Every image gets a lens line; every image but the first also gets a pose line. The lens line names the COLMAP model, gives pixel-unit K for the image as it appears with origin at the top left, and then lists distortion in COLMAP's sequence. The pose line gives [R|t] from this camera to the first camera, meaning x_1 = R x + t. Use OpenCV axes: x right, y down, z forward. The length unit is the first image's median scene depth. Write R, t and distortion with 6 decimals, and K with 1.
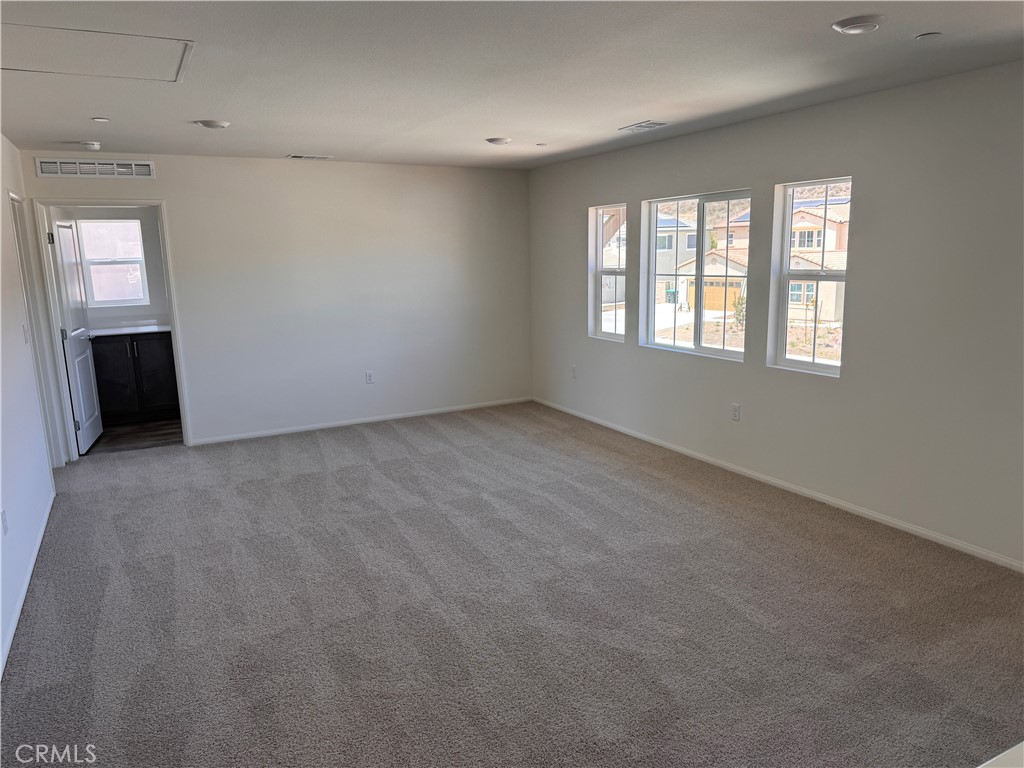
lens RADIAL K [[726.9, 0, 520.4], [0, 726.9, 392.1], [0, 0, 1]] dist [0.043438, -0.060886]
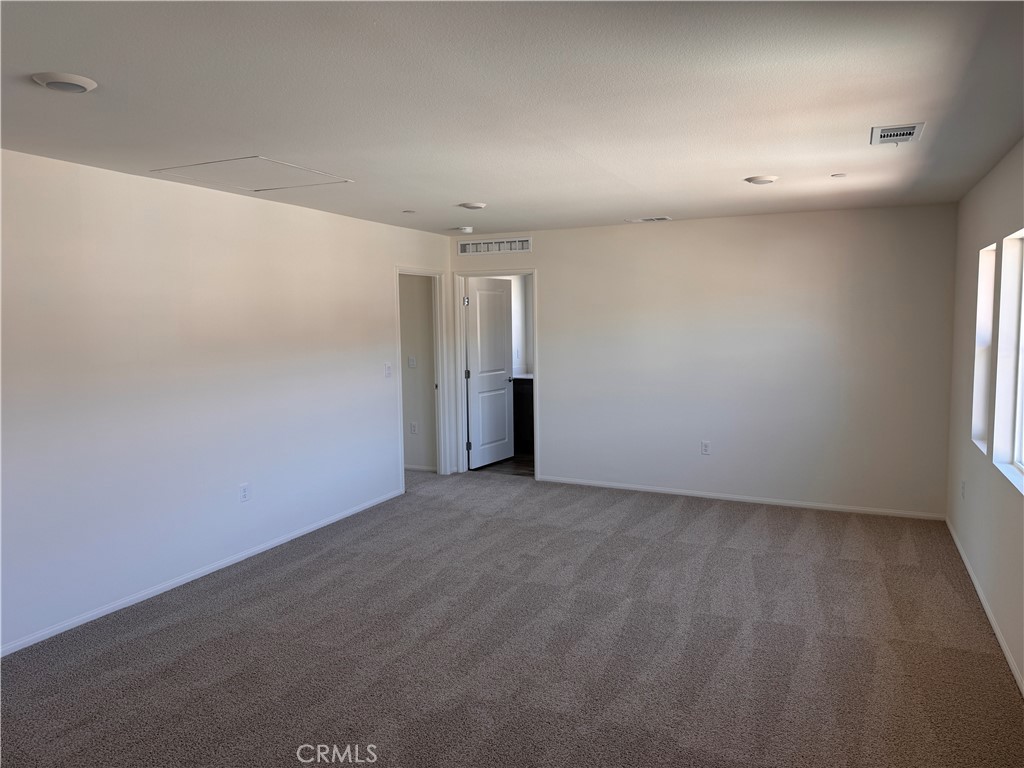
lens RADIAL K [[726.9, 0, 514.4], [0, 726.9, 375.2], [0, 0, 1]] dist [0.043438, -0.060886]
pose [[0.589864, 0.084497, -0.803070, 0.466964], [-0.159334, 0.987137, -0.013169, -0.073978], [0.791627, 0.135724, 0.595739, 0.307794]]
